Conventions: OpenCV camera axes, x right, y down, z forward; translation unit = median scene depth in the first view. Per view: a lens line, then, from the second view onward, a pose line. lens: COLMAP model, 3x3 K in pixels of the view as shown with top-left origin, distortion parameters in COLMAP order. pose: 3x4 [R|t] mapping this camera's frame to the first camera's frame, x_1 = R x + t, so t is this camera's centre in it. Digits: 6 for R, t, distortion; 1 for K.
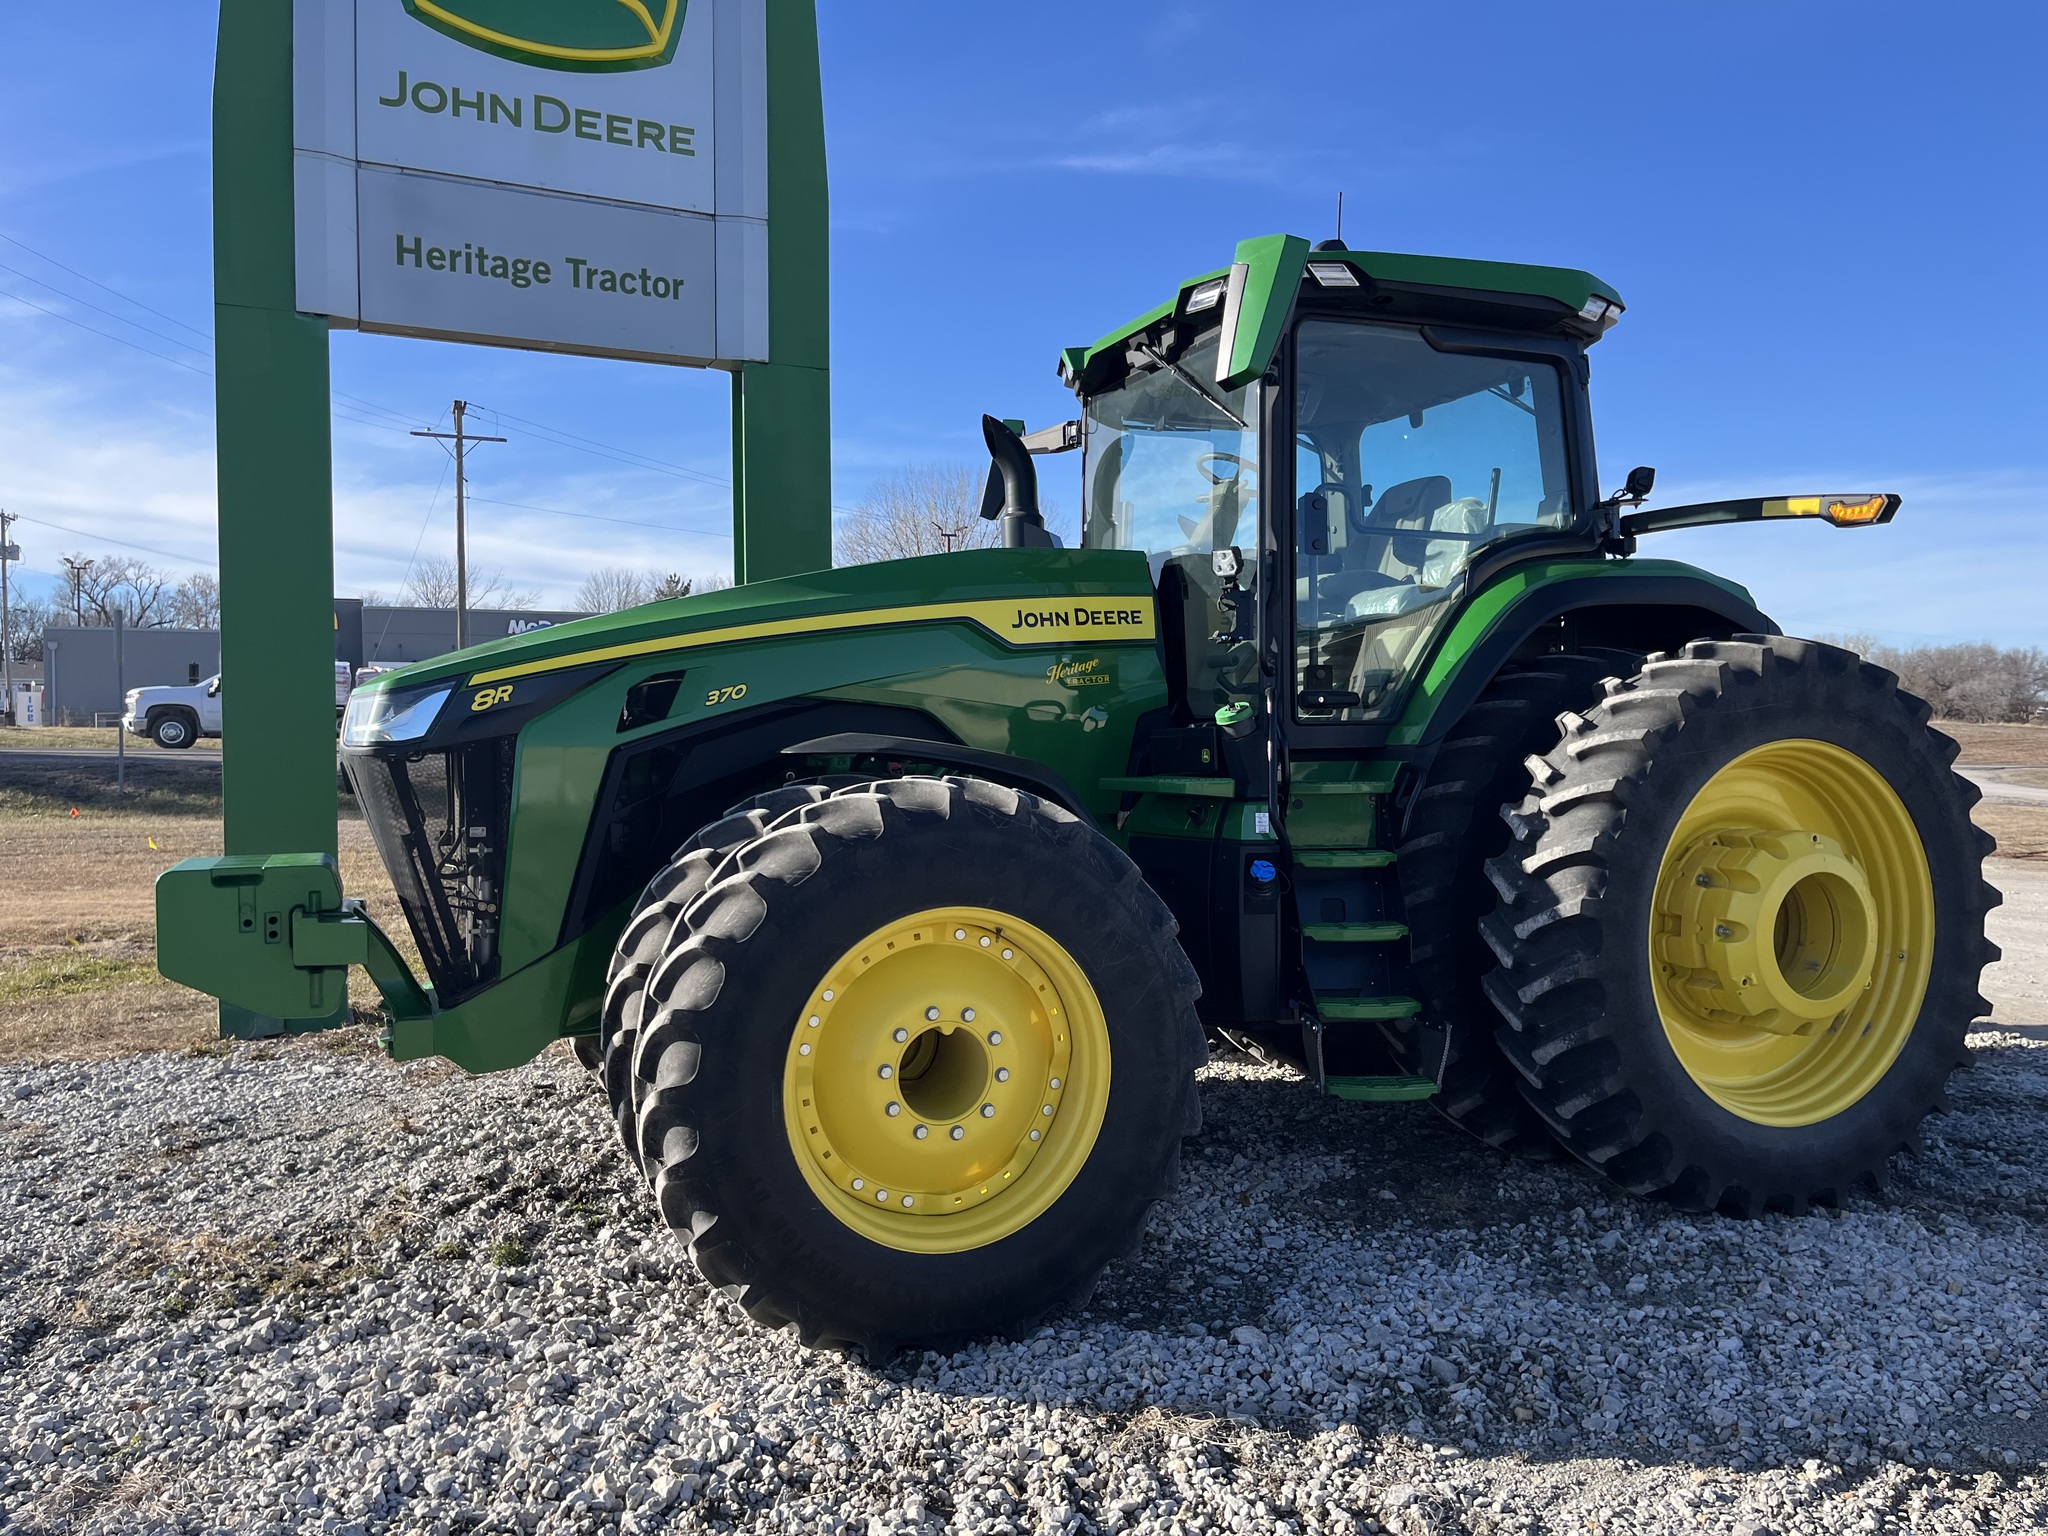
lens RADIAL K [[1599.2, 0, 1022.9], [0, 1599.2, 771.3], [0, 0, 1]] dist [0.059017, -0.068982]
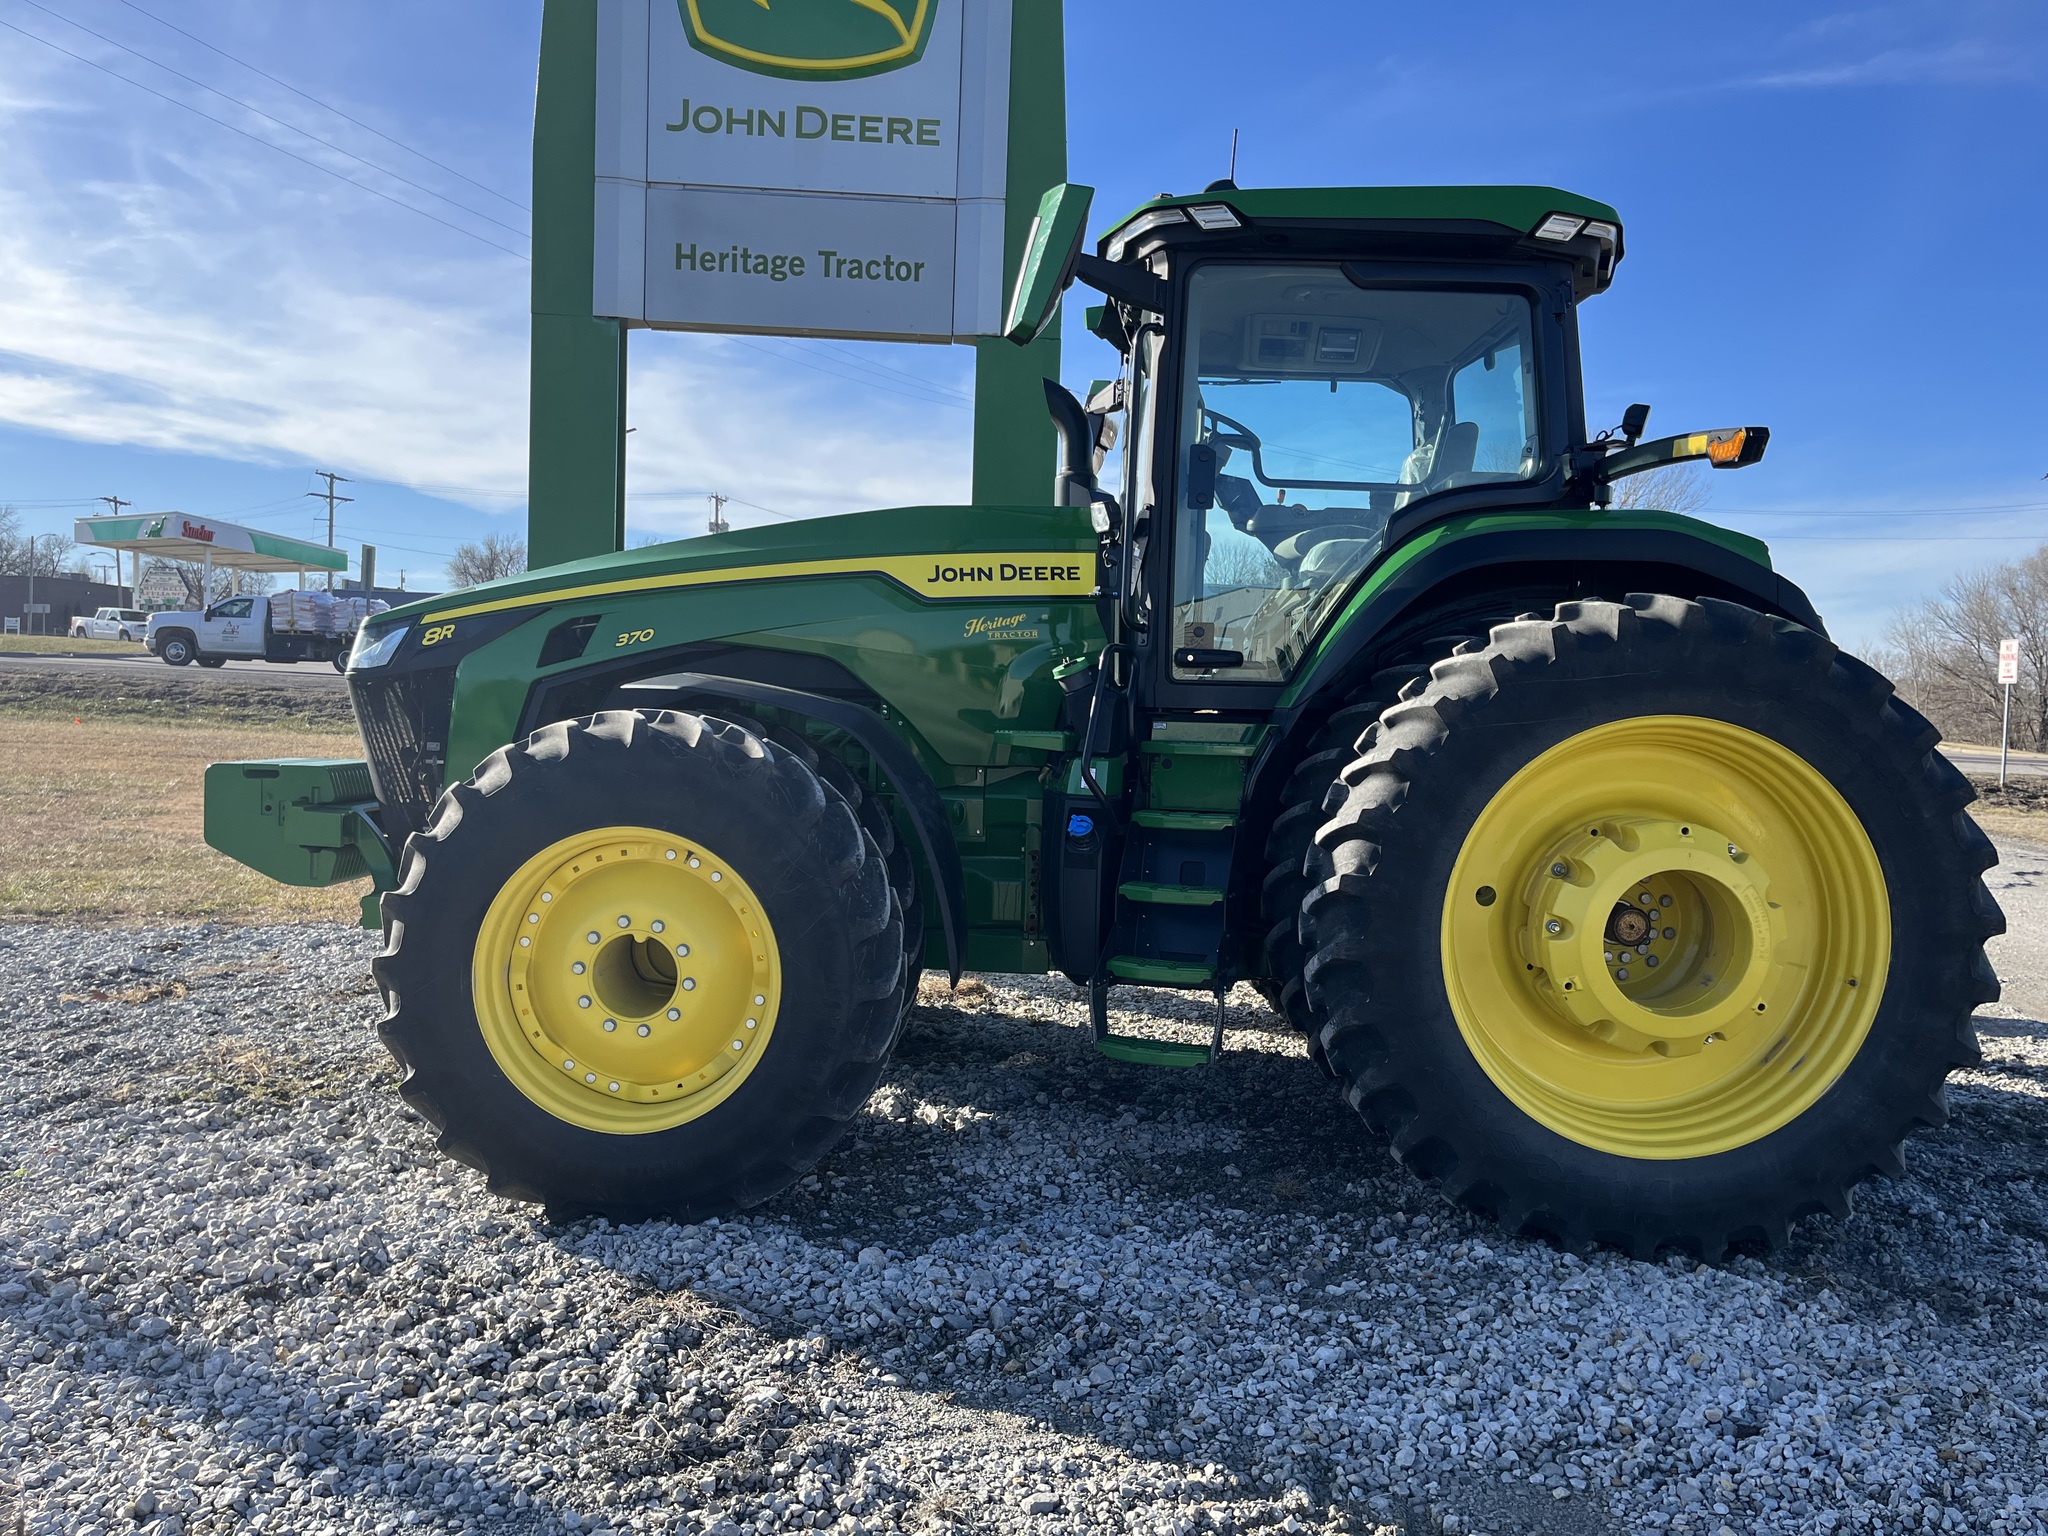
lens RADIAL K [[1599.2, 0, 1035.6], [0, 1599.2, 772.1], [0, 0, 1]] dist [0.059017, -0.068982]
pose [[0.914015, 0.053693, -0.402113, 0.482504], [-0.046238, 0.998531, 0.028231, 0.001861], [0.403038, -0.007211, 0.915155, 0.067498]]
